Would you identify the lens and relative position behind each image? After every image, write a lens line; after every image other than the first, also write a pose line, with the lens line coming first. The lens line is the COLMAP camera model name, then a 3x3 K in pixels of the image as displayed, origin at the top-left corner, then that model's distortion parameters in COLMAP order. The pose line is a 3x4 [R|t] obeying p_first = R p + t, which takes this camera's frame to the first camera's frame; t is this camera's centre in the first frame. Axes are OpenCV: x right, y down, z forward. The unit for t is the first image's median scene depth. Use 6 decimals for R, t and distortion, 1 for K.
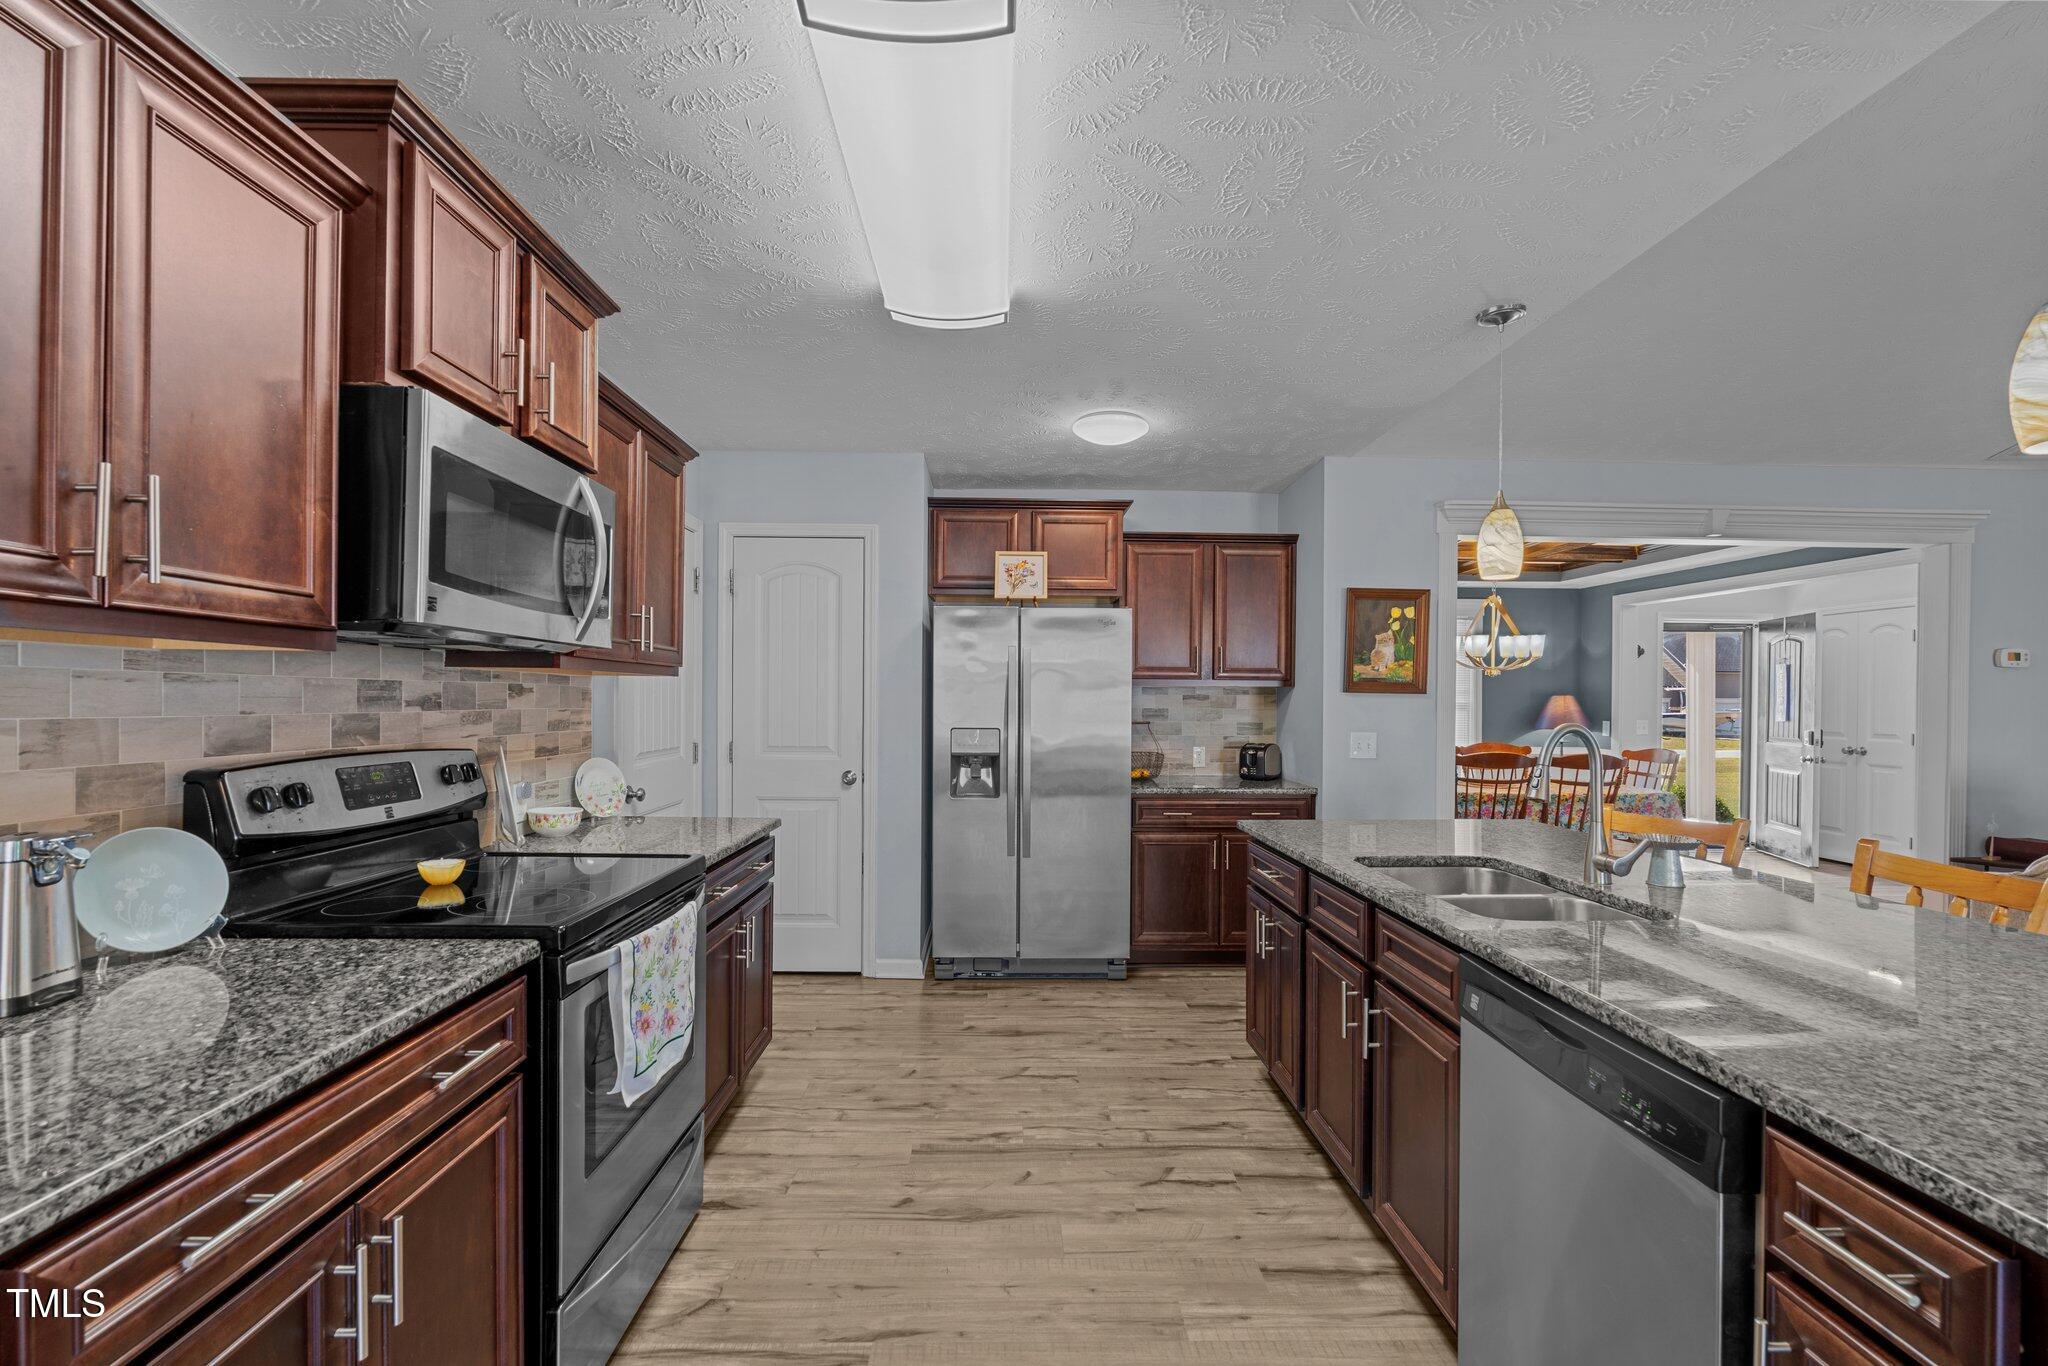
lens RADIAL K [[893.8, 0, 1019.4], [0, 893.8, 706.3], [0, 0, 1]] dist [-0.011356, 0.001174]
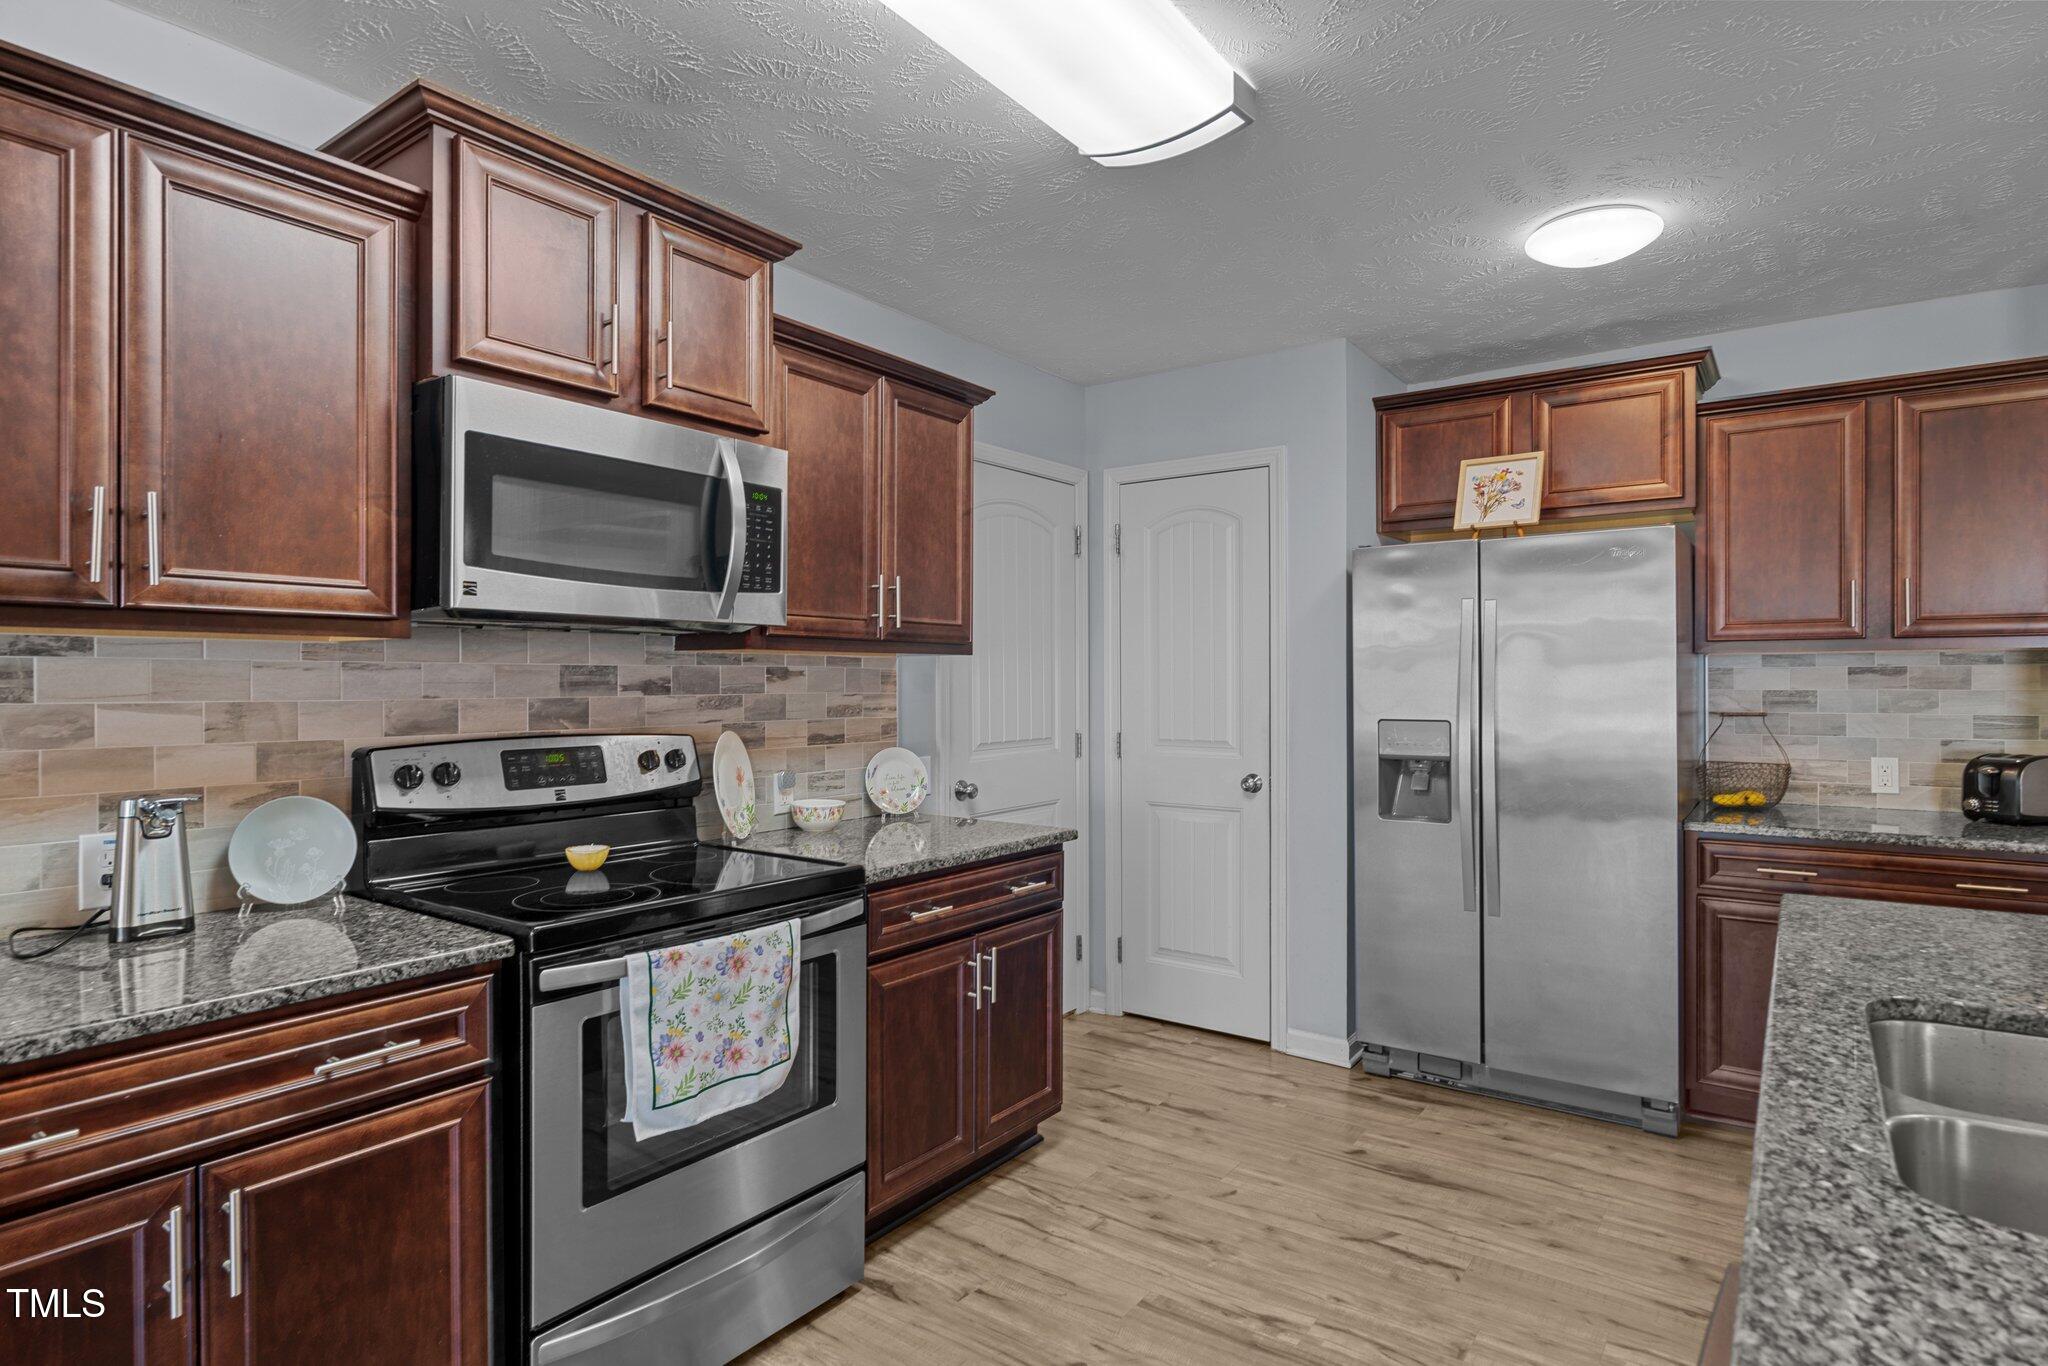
lens RADIAL K [[1086.2, 0, 1028.4], [0, 1086.2, 683.6], [0, 0, 1]] dist [-0.003561, 0.001656]
pose [[0.800804, -0.007853, -0.598876, 0.292491], [0.004221, 0.999963, -0.007468, 0.002037], [0.598912, 0.003453, 0.800807, 0.203213]]
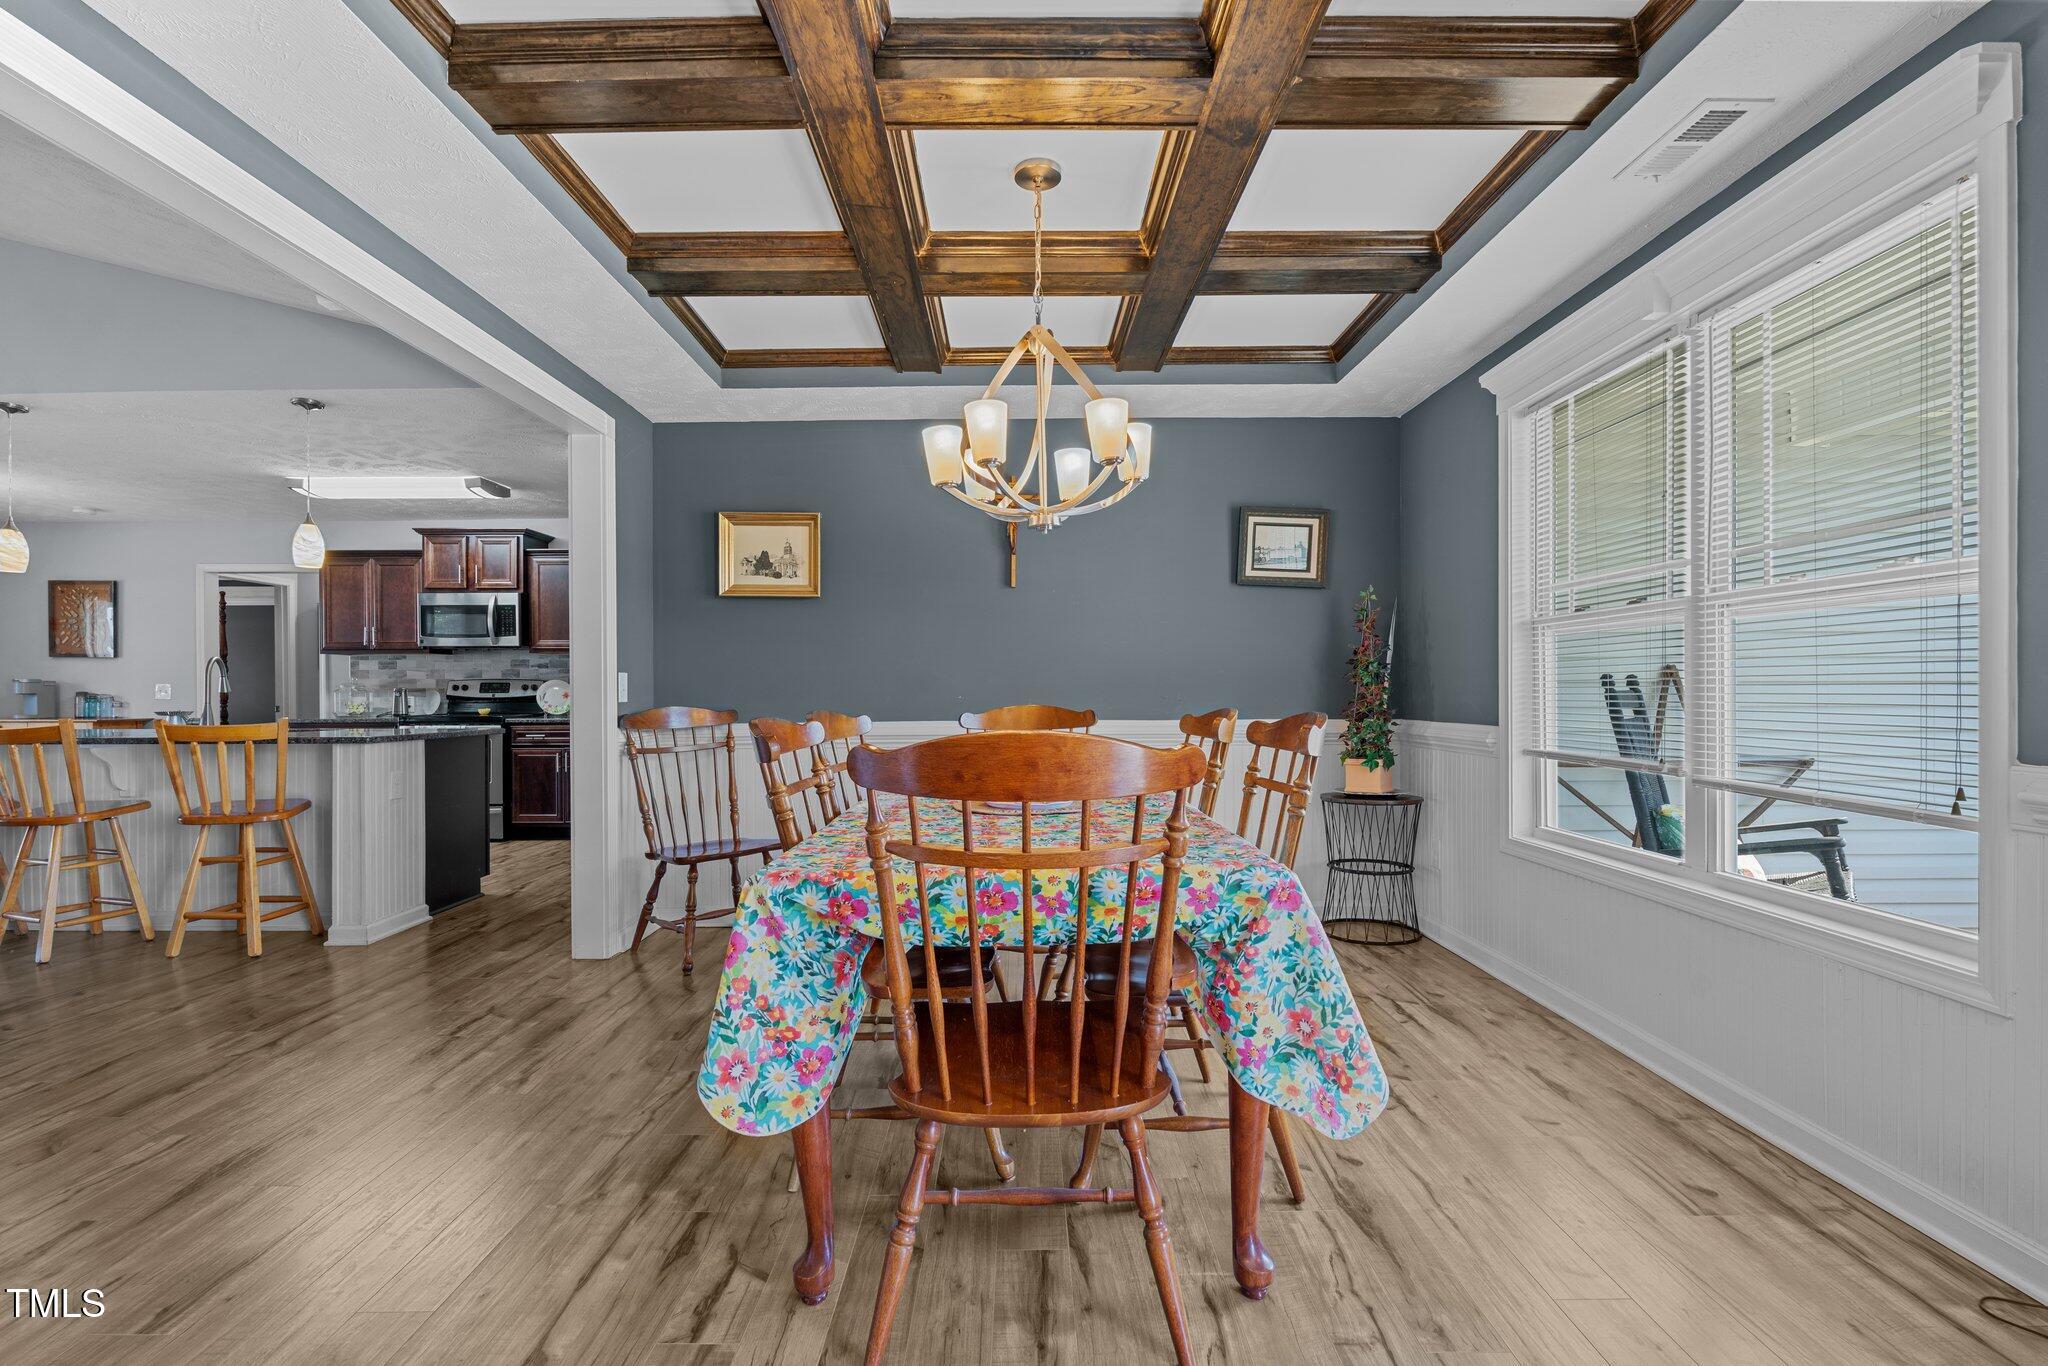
lens RADIAL K [[893.8, 0, 1028.5], [0, 893.8, 694.3], [0, 0, 1]] dist [-0.011356, 0.001174]
pose [[0.001907, -0.002778, -0.999994, 1.876068], [-0.000040, 0.999996, -0.002778, 0.078778], [0.999998, 0.000045, 0.001907, 2.014251]]
